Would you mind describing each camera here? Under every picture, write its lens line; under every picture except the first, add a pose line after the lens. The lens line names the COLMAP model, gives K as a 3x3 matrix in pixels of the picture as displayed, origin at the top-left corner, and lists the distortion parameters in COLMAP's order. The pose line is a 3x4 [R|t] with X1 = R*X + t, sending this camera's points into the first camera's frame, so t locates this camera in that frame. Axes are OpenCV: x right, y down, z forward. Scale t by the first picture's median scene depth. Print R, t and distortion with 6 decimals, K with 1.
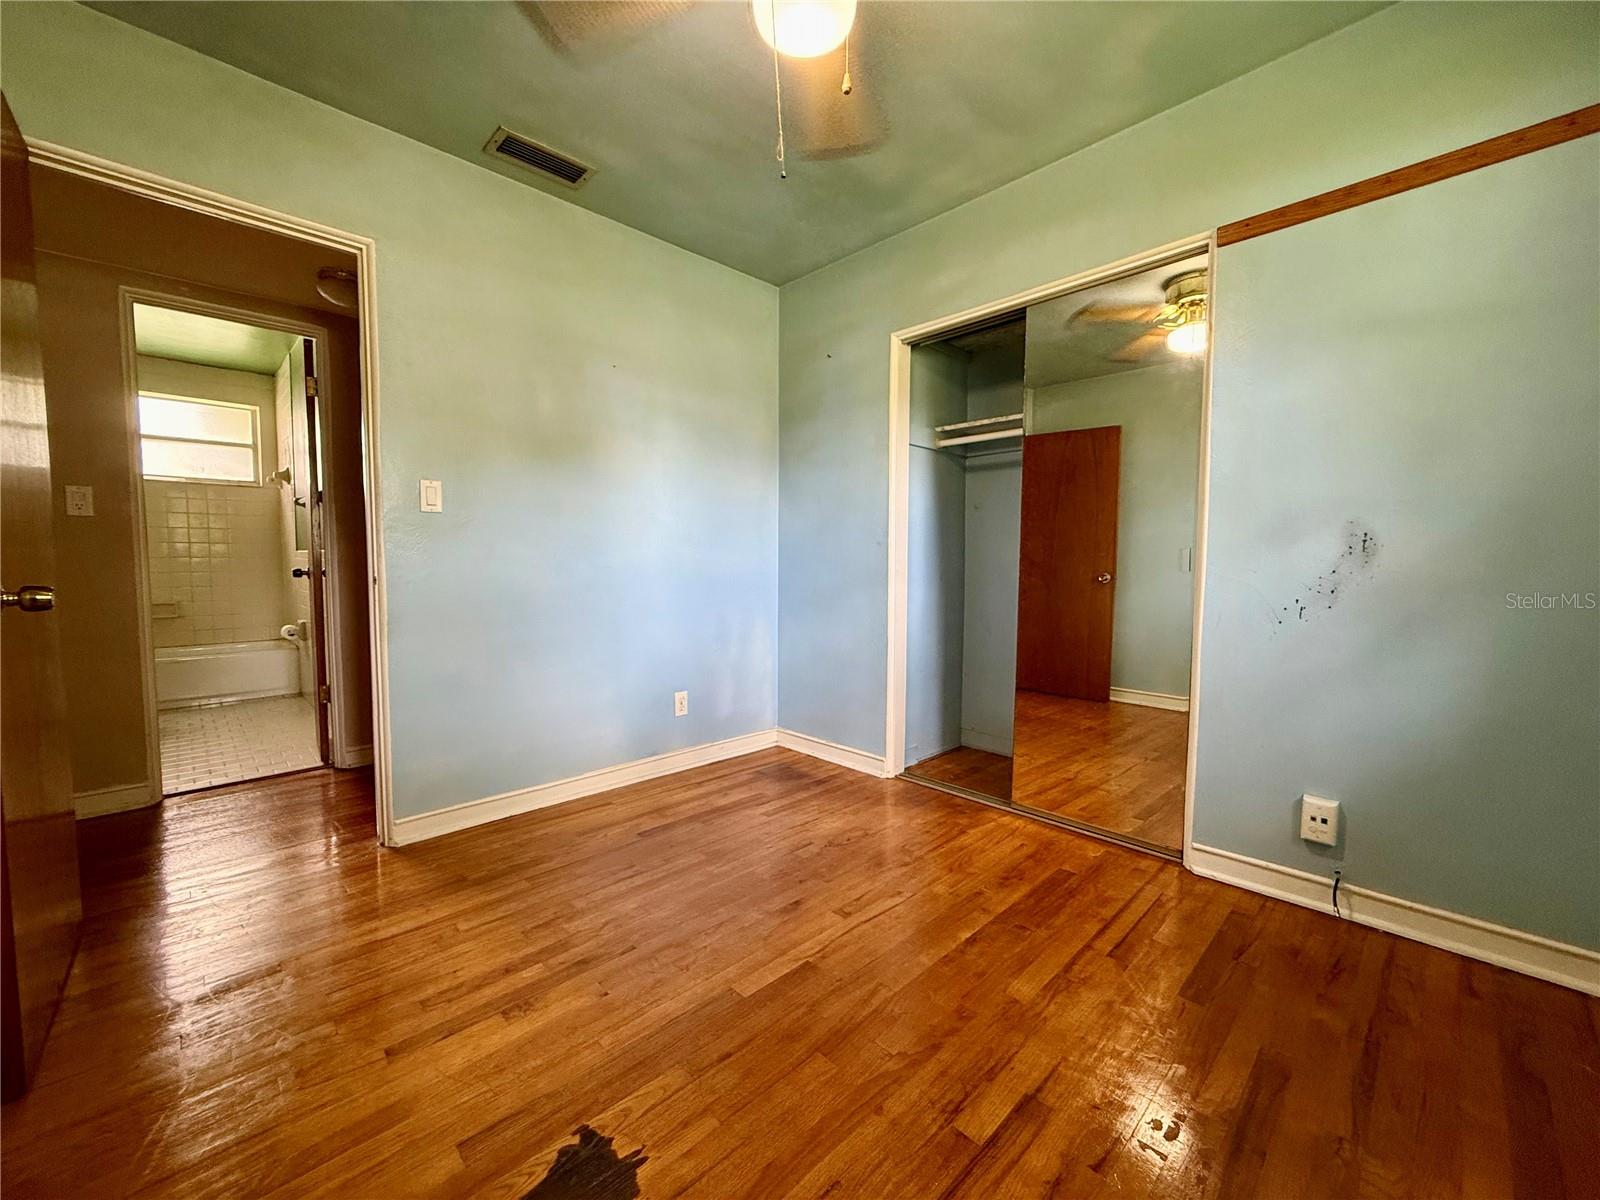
lens RADIAL K [[638.9, 0, 799.8], [0, 638.9, 598.8], [0, 0, 1]] dist [0.001739, 0.001000]
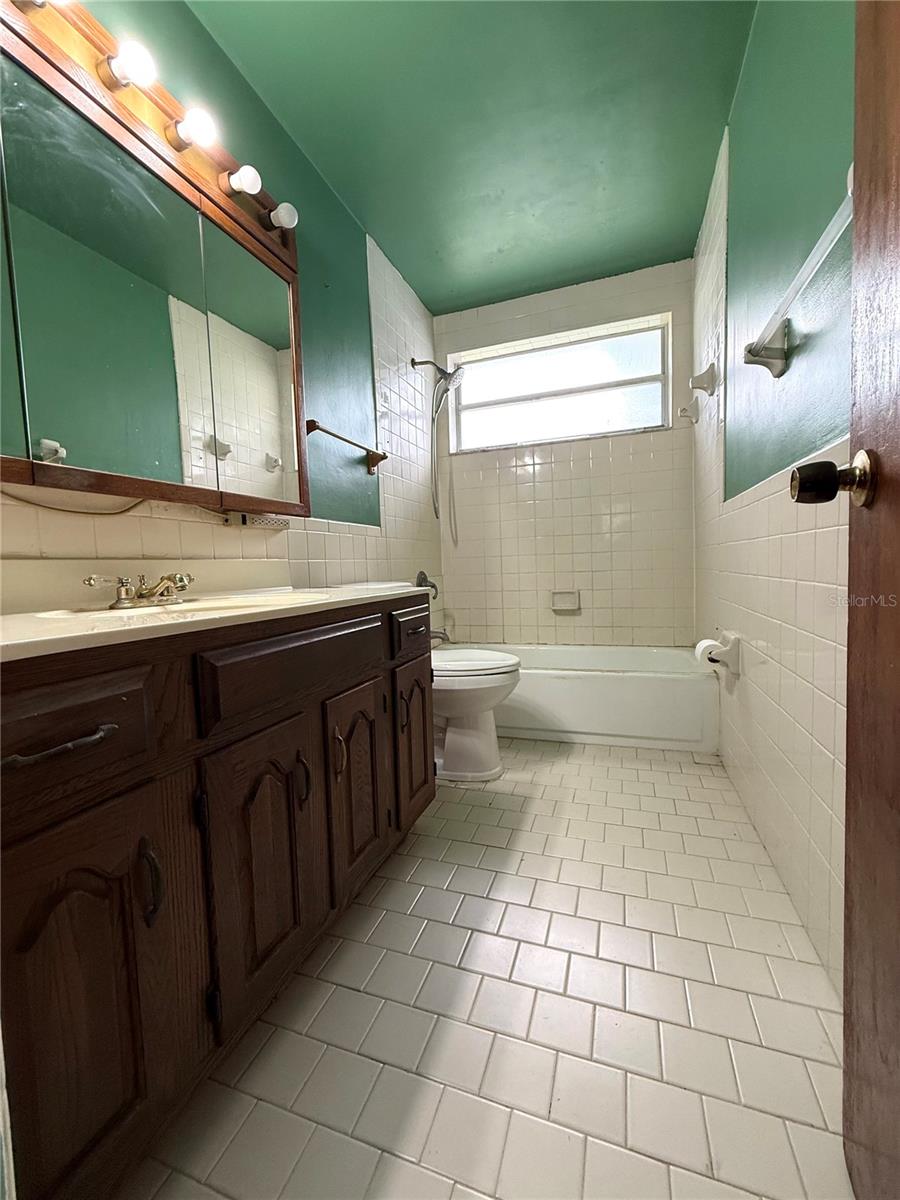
lens RADIAL K [[479.2, 0, 450.4], [0, 479.2, 598.9], [0, 0, 1]] dist [0.001739, 0.001000]
pose [[0.440626, 0.035742, -0.896979, -0.474354], [-0.013937, 0.999359, 0.032975, -0.002309], [0.897582, -0.002029, 0.440842, 0.558035]]
